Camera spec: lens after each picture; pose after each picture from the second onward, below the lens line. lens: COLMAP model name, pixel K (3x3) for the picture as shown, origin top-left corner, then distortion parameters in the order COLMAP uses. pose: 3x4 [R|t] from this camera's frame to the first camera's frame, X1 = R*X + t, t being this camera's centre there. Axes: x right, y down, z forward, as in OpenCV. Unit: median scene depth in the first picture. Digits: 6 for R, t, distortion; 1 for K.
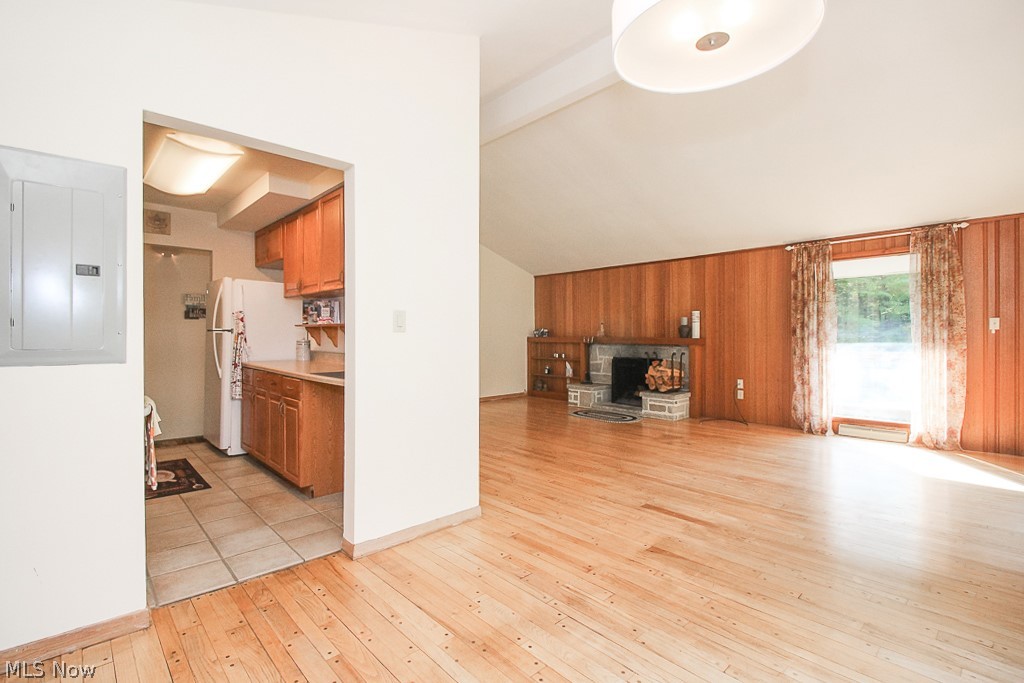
lens RADIAL K [[474.4, 0, 508.8], [0, 474.4, 335.4], [0, 0, 1]] dist [0.012909, 0.000017]
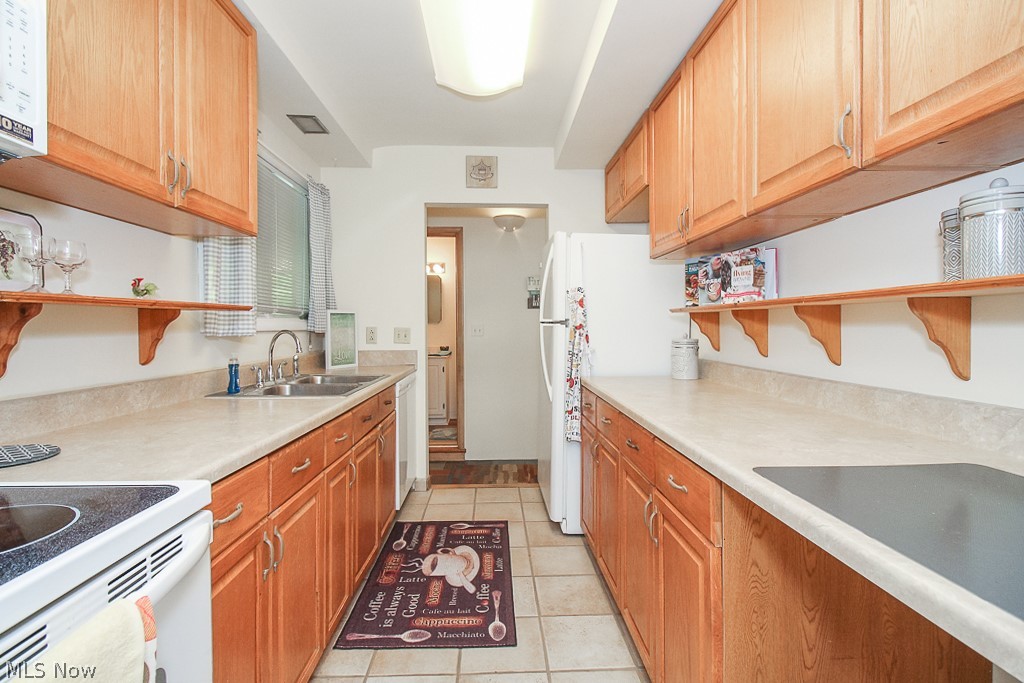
lens RADIAL K [[474.4, 0, 508.8], [0, 474.4, 335.4], [0, 0, 1]] dist [0.012909, 0.000017]
pose [[0.755354, 0.004572, -0.655301, -0.251966], [0.005999, 0.999886, 0.013890, -0.002370], [0.655289, -0.014423, 0.755240, 0.512151]]
